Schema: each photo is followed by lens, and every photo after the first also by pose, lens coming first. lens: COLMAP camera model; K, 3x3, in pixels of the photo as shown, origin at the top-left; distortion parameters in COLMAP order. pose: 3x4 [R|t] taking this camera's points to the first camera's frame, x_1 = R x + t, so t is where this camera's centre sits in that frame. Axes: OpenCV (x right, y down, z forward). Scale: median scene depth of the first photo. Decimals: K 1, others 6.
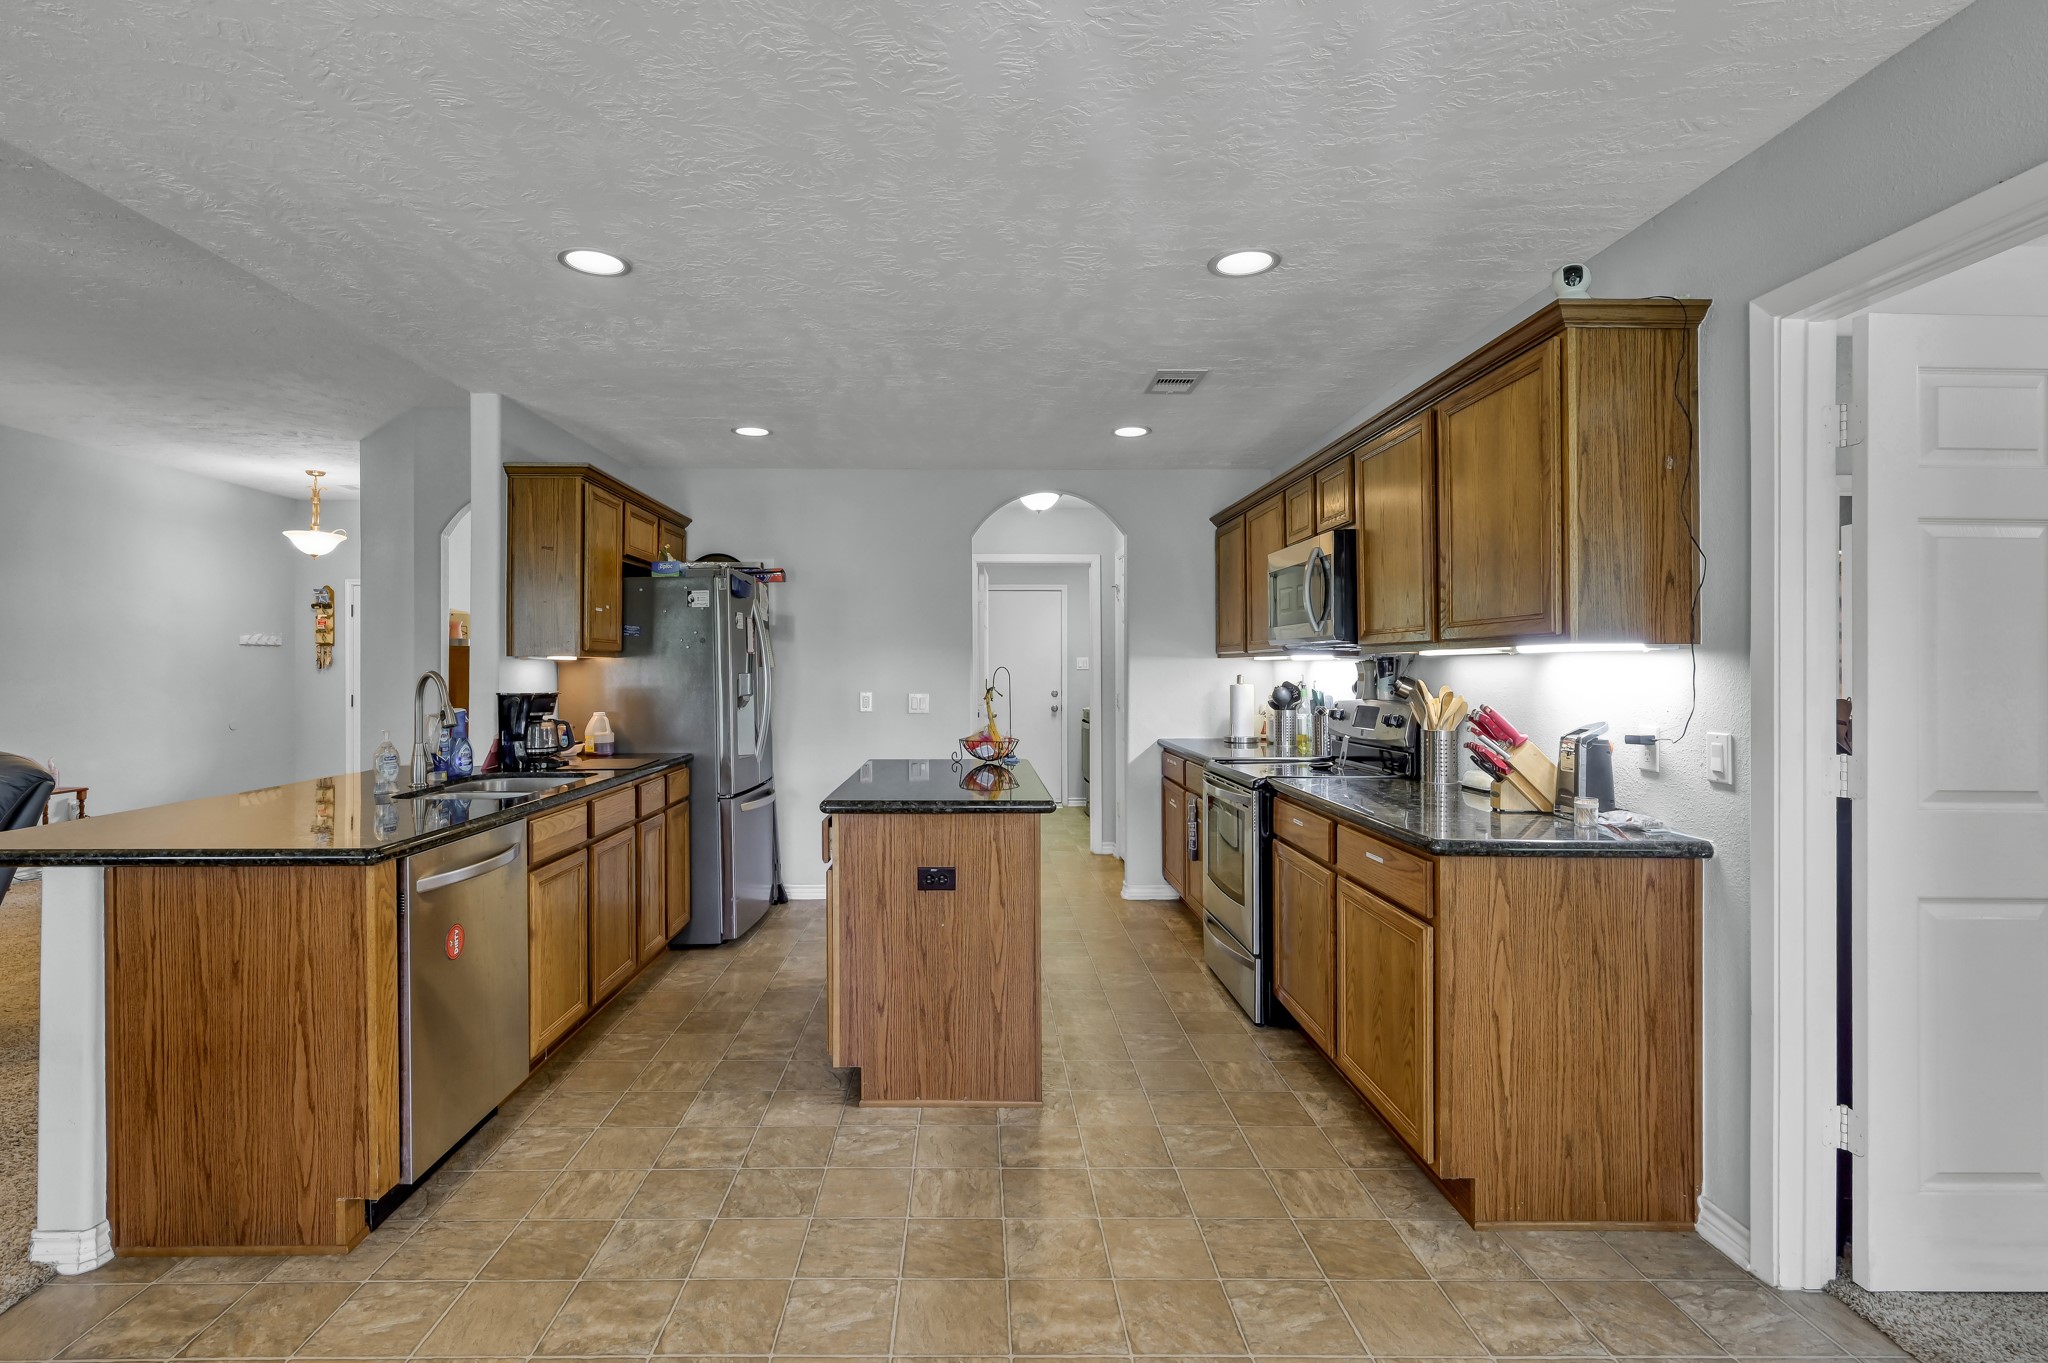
lens RADIAL K [[929.3, 0, 964.2], [0, 929.3, 669.5], [0, 0, 1]] dist [0.004119, -0.000865]
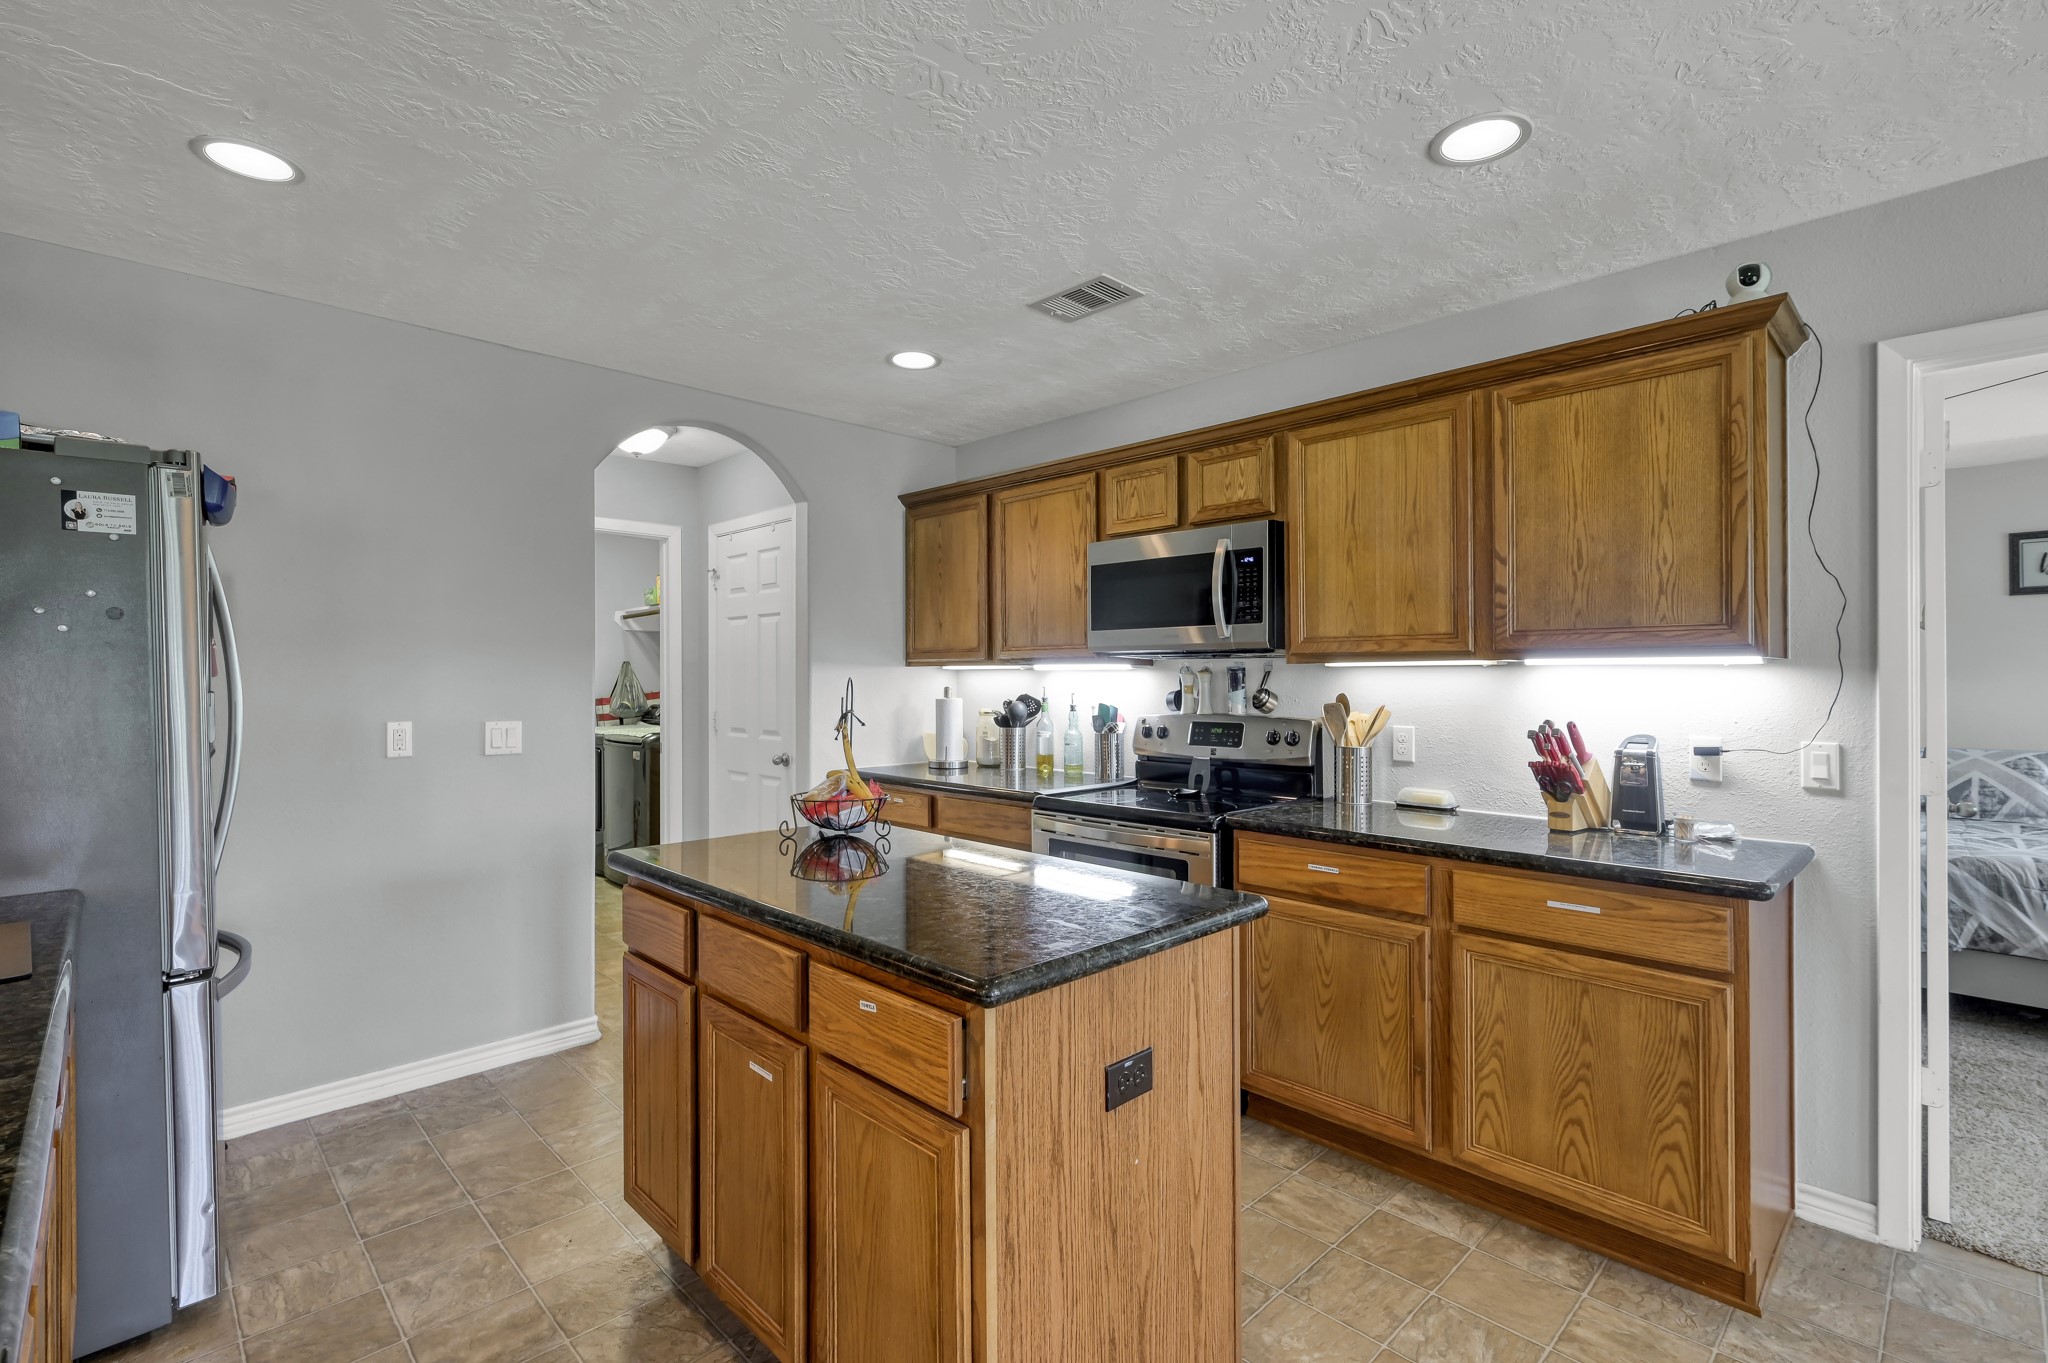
lens RADIAL K [[929.3, 0, 1009.6], [0, 929.3, 673.8], [0, 0, 1]] dist [0.004119, -0.000865]
pose [[0.716273, 0.003341, 0.697812, -0.450739], [-0.000289, 0.999990, -0.004491, -0.004071], [-0.697820, 0.003015, 0.716267, 0.665776]]
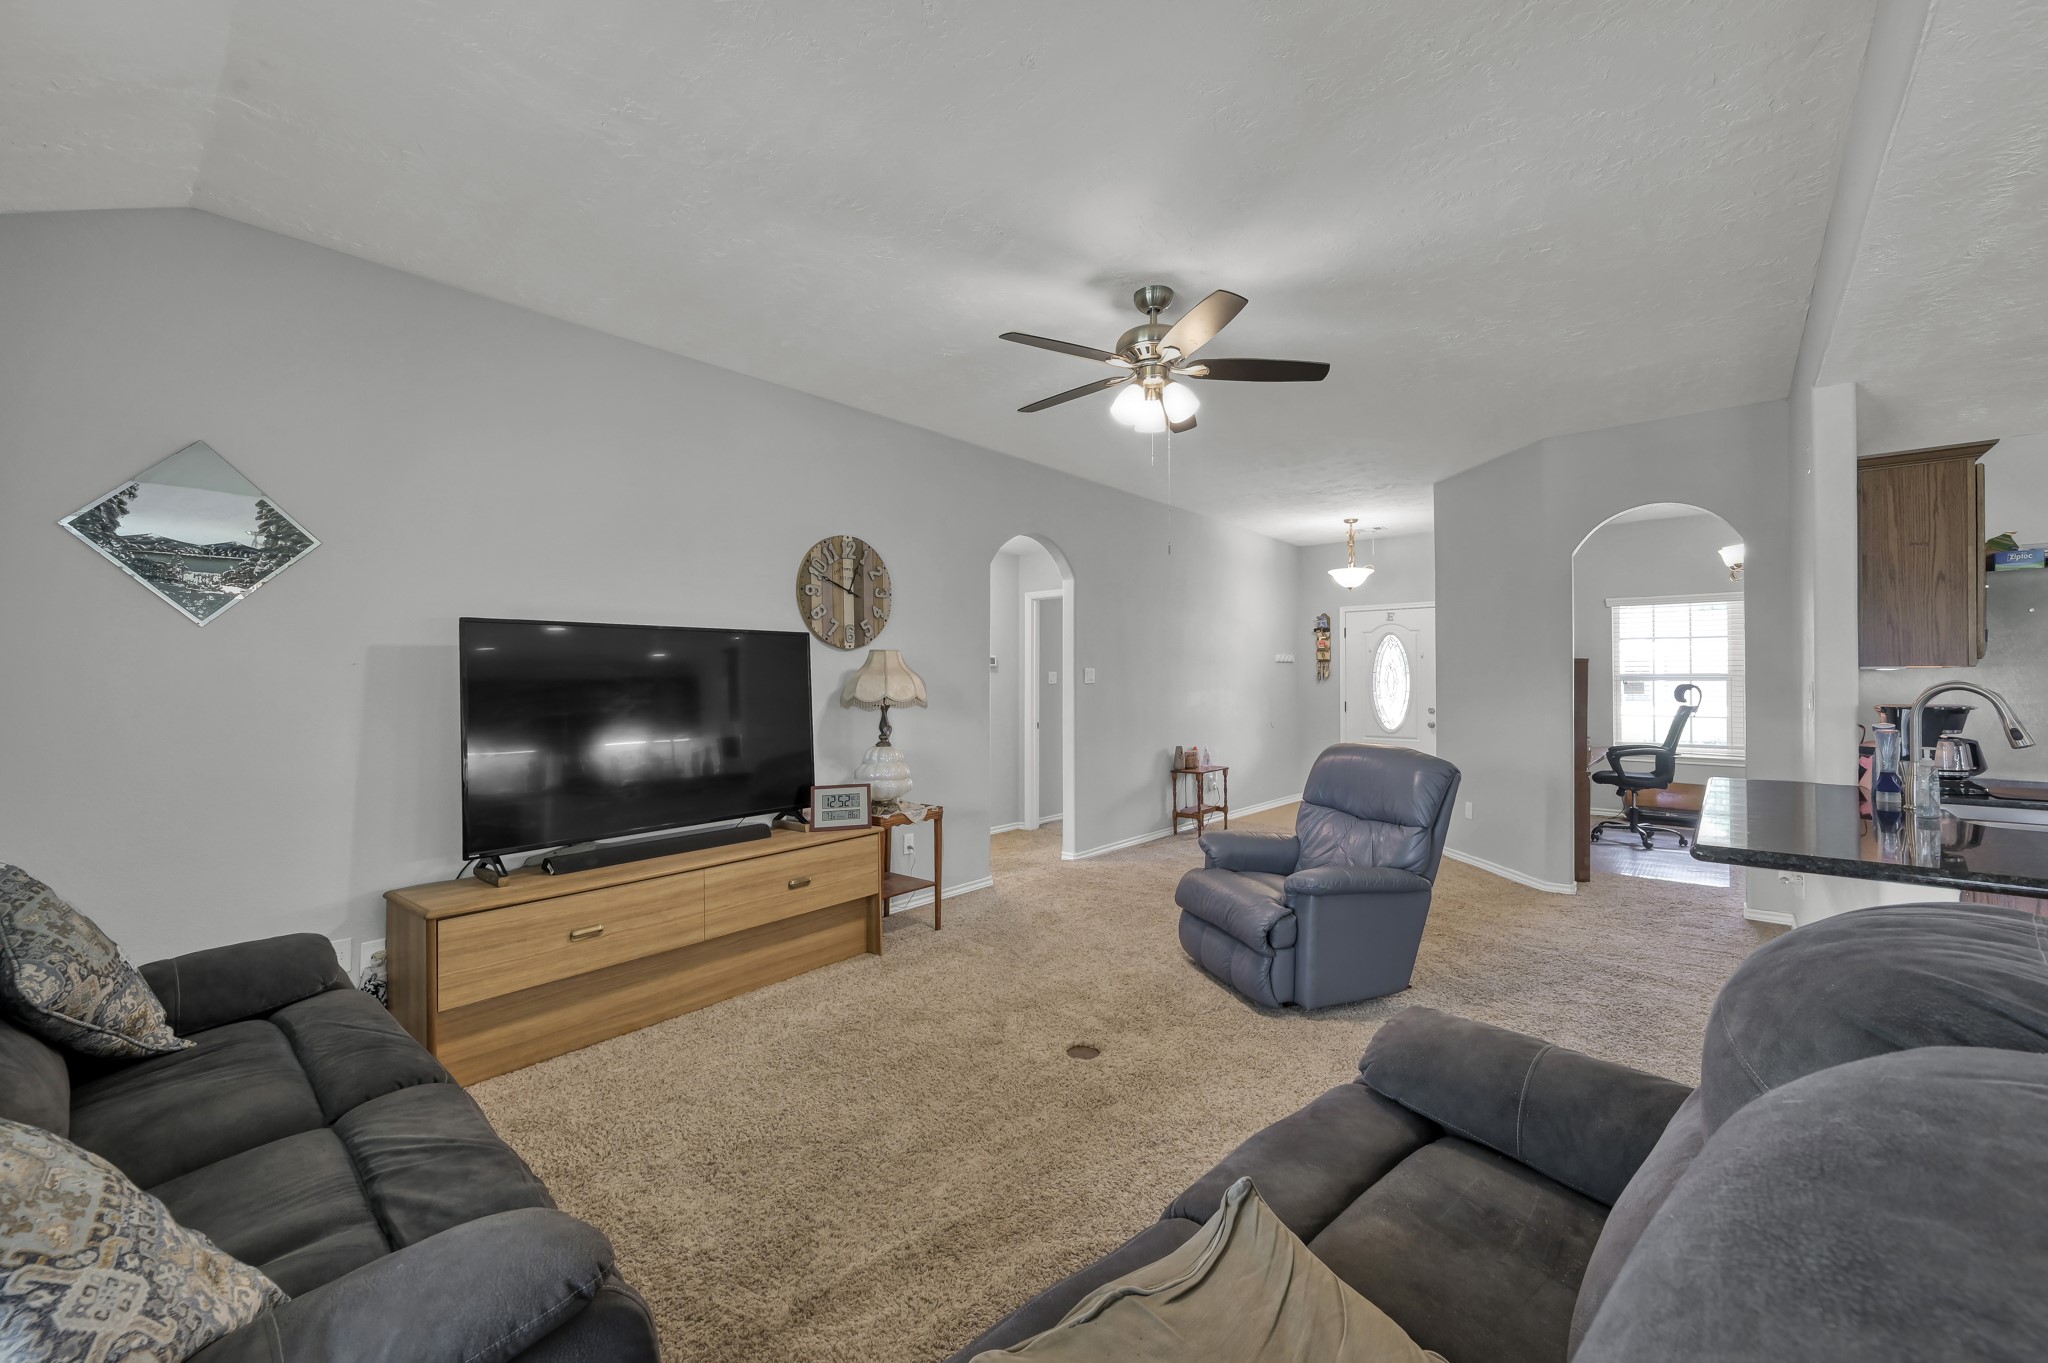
lens RADIAL K [[803.2, 0, 1041.4], [0, 803.2, 671.2], [0, 0, 1]] dist [0.000413, 0.000069]
pose [[0.761696, -0.008344, -0.647881, -0.827063], [0.000341, 0.999922, -0.012476, -0.000061], [0.647934, 0.009282, 0.761640, -0.169277]]
